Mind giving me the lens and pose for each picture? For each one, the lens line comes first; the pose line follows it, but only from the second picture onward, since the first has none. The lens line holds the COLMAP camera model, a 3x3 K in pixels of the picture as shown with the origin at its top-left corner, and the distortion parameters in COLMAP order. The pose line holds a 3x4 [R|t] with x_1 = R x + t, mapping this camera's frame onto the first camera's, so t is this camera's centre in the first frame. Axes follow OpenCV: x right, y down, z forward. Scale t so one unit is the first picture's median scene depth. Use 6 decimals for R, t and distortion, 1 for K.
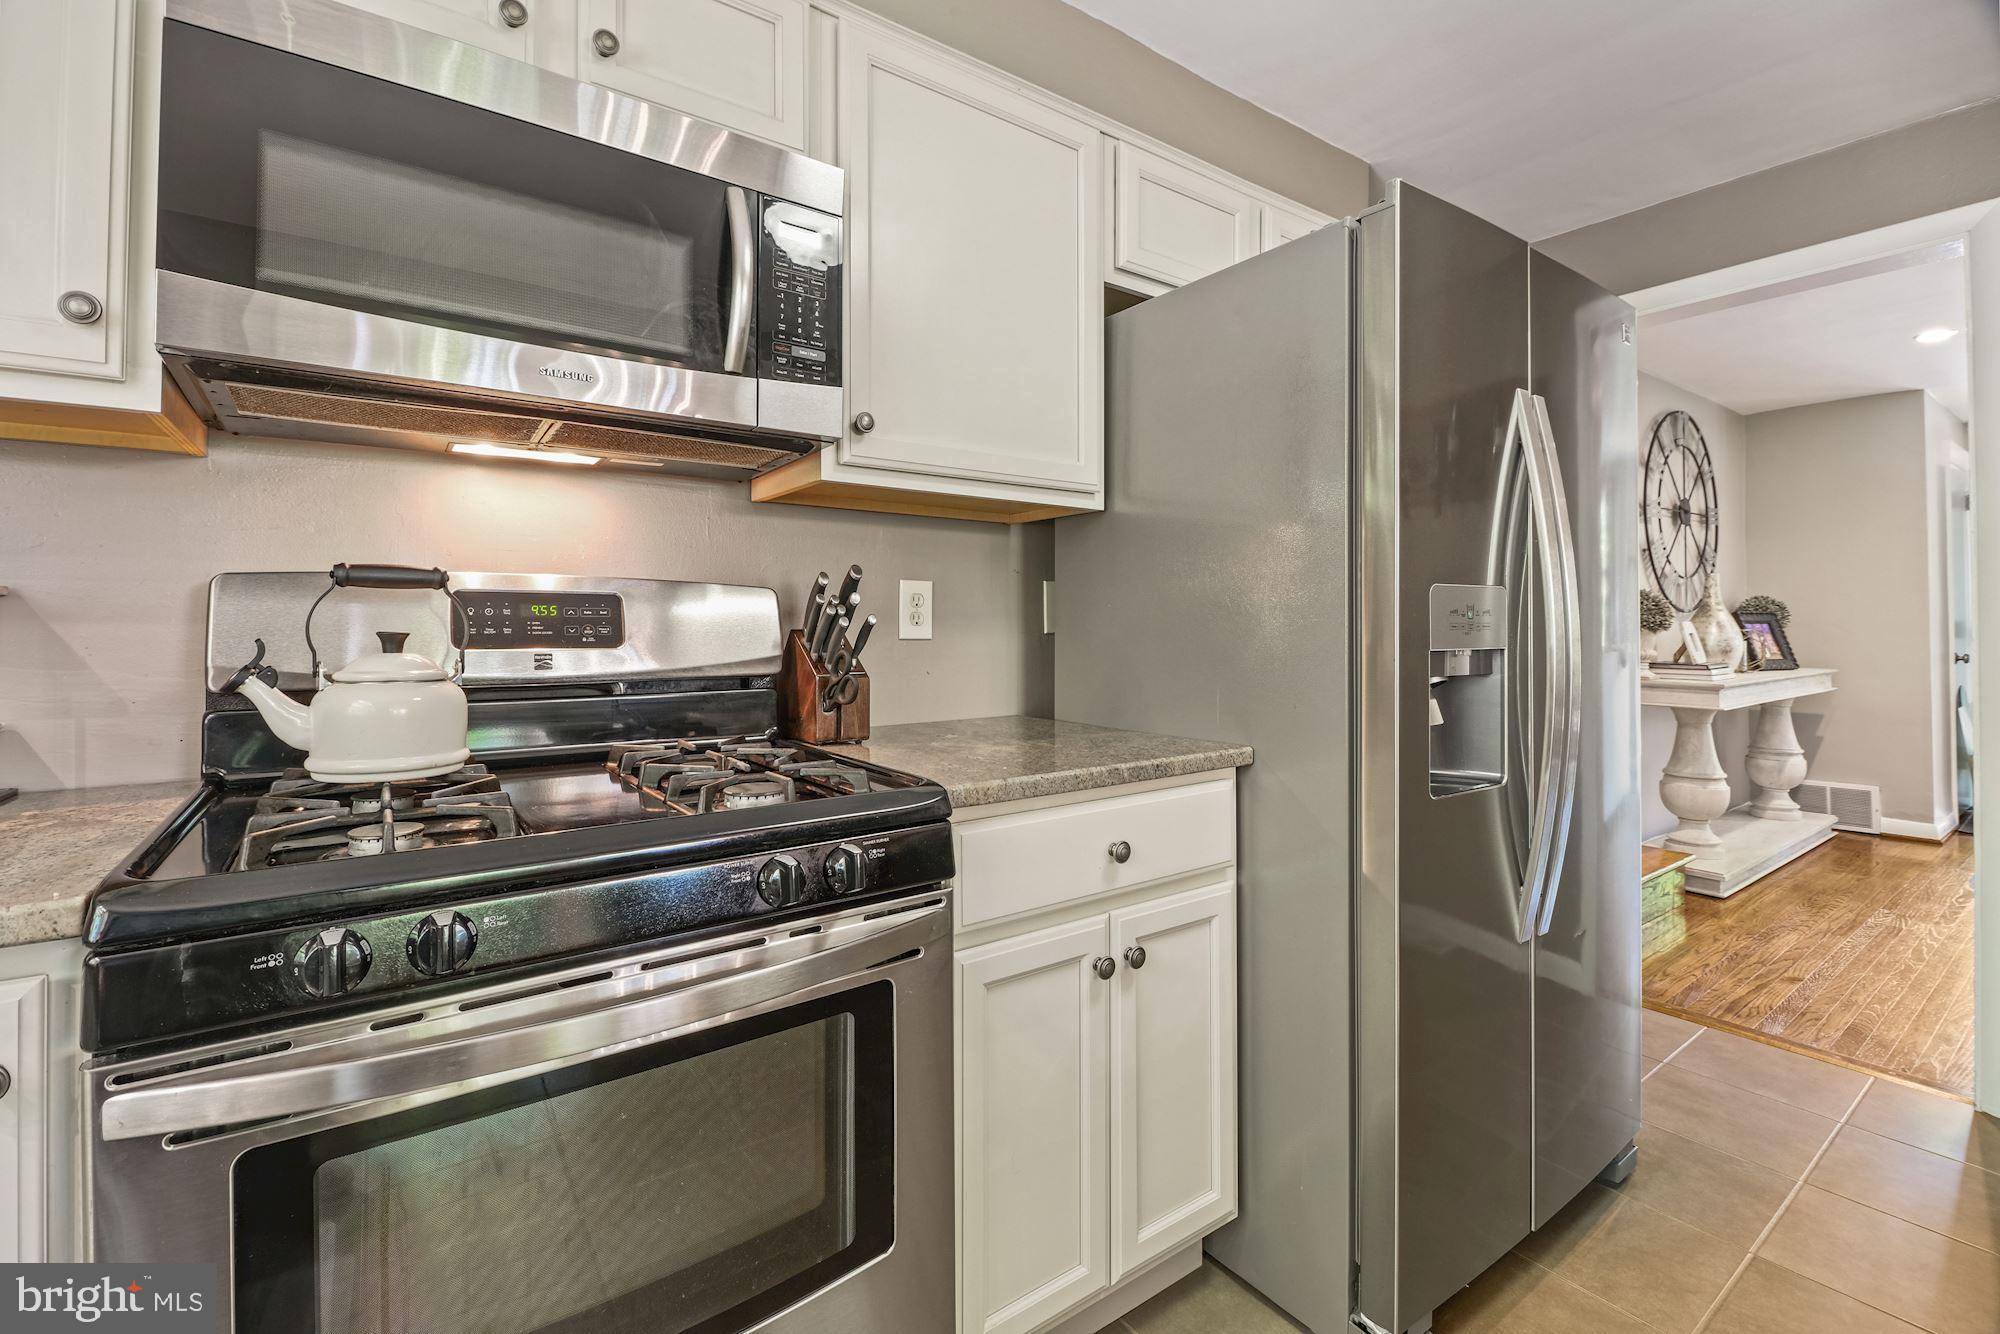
lens RADIAL K [[892.7, 0, 1006.3], [0, 892.7, 611.7], [0, 0, 1]] dist [-0.000286, -0.007416]
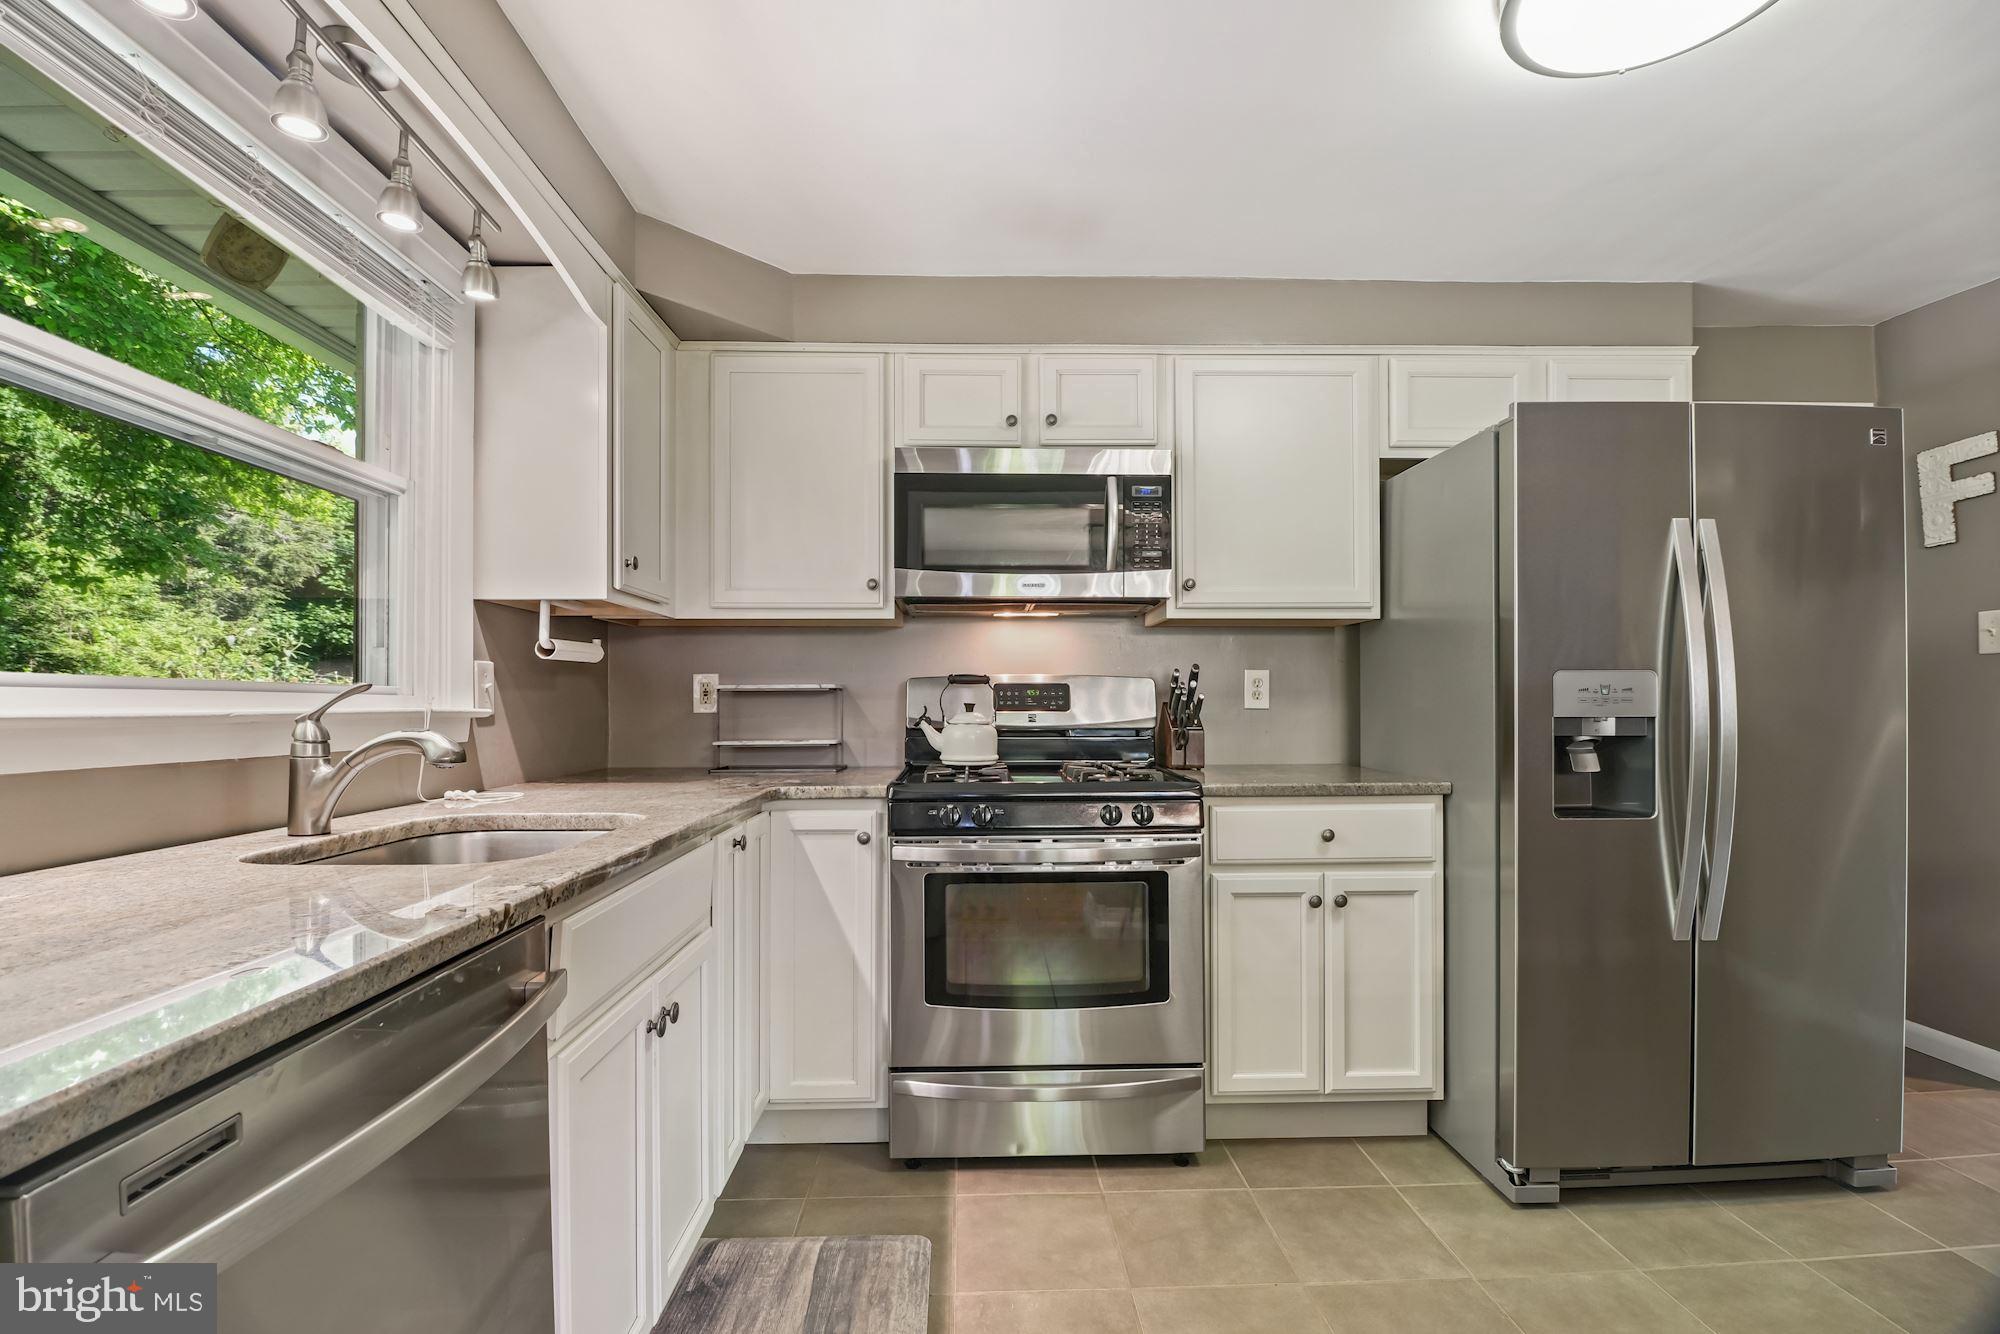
lens RADIAL K [[892.7, 0, 977.5], [0, 892.7, 699.4], [0, 0, 1]] dist [-0.000286, -0.007416]
pose [[0.817898, -0.002759, -0.575357, 0.549955], [0.011240, 0.999874, 0.011183, -0.010311], [0.575254, -0.015614, 0.817826, -0.734378]]
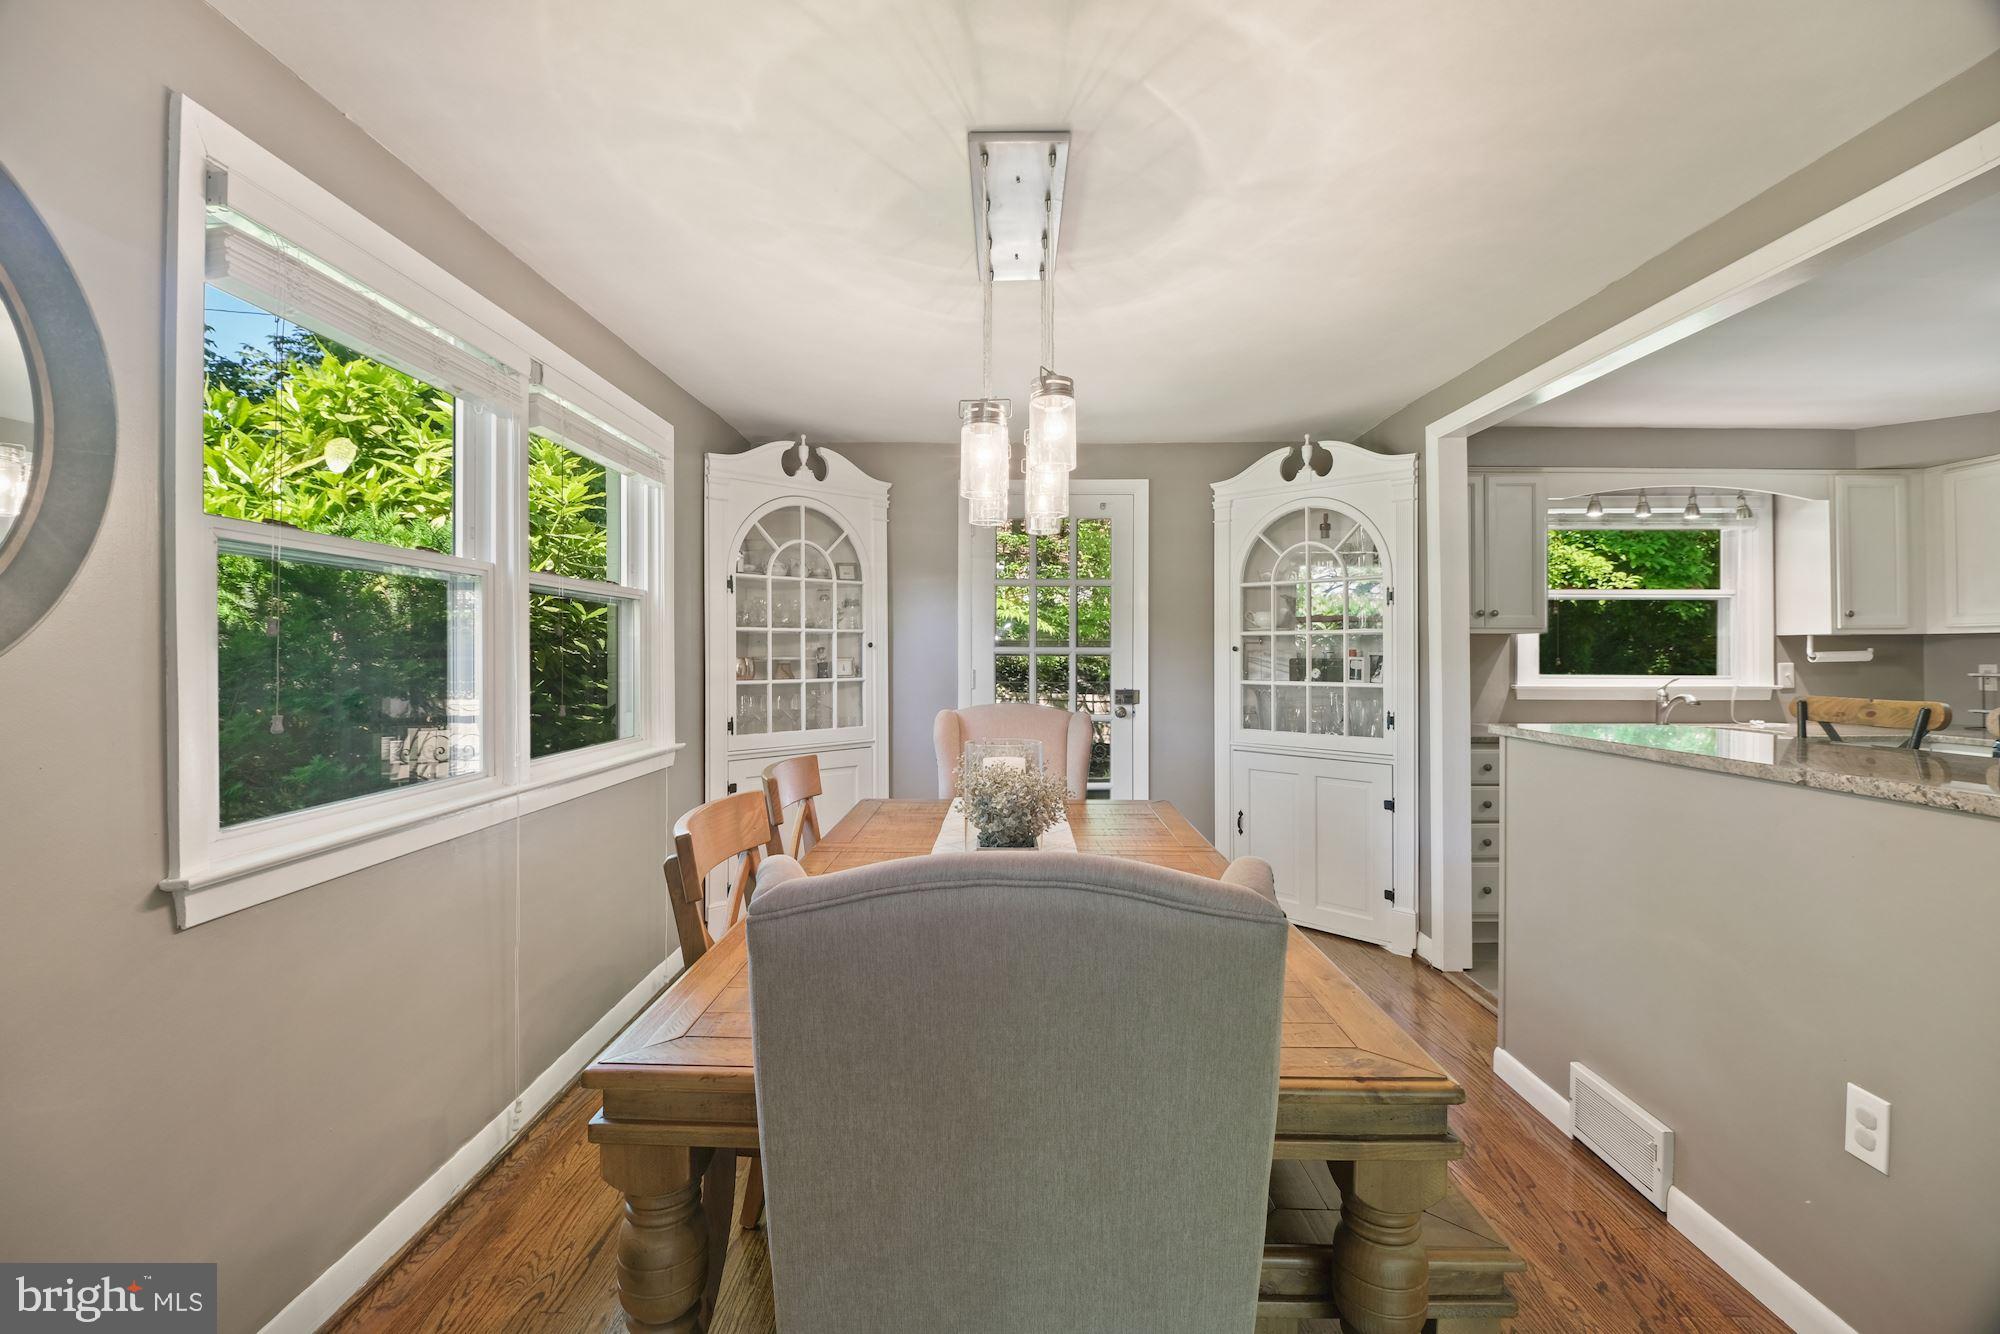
lens RADIAL K [[892.7, 0, 1001.9], [0, 892.7, 655.2], [0, 0, 1]] dist [-0.000286, -0.007416]
pose [[-0.588205, 0.003433, -0.808704, 3.464242], [0.016535, 0.999833, -0.007783, -0.123834], [0.808542, -0.017950, -0.588164, -0.359413]]
